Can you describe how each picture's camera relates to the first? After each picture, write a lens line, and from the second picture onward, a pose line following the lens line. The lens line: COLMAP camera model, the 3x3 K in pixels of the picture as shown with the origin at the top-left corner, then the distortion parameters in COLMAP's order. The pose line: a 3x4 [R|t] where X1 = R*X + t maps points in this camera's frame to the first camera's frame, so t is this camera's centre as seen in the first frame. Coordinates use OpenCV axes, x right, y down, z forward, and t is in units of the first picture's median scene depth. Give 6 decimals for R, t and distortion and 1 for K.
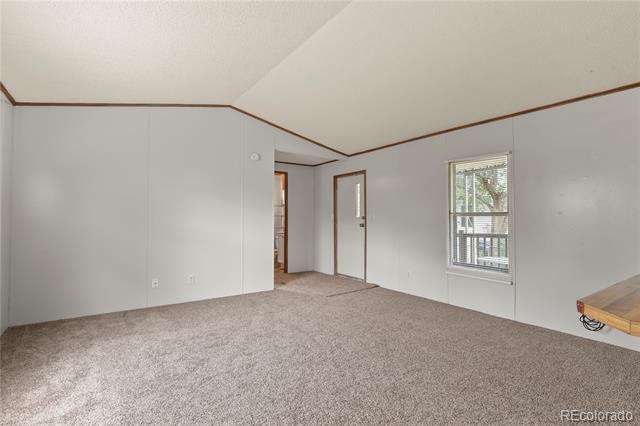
lens RADIAL K [[310.8, 0, 318.9], [0, 310.8, 215.8], [0, 0, 1]] dist [-0.004896, -0.003922]
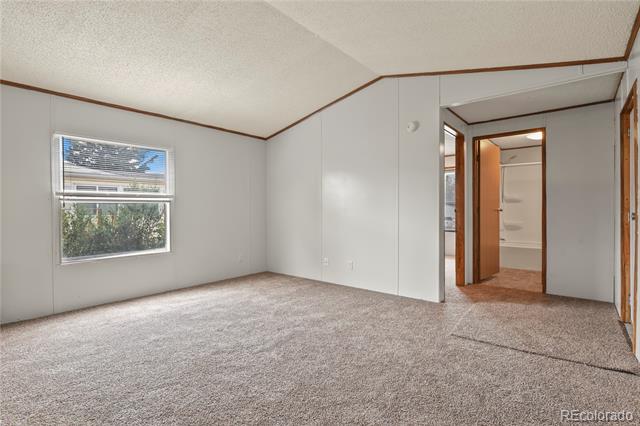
lens RADIAL K [[310.8, 0, 317.8], [0, 310.8, 214.1], [0, 0, 1]] dist [-0.004896, -0.003922]
pose [[0.268112, 0.022836, -0.963117, 0.761957], [0.022779, 0.999289, 0.030035, 0.003058], [0.963118, -0.029992, 0.267401, 0.859025]]
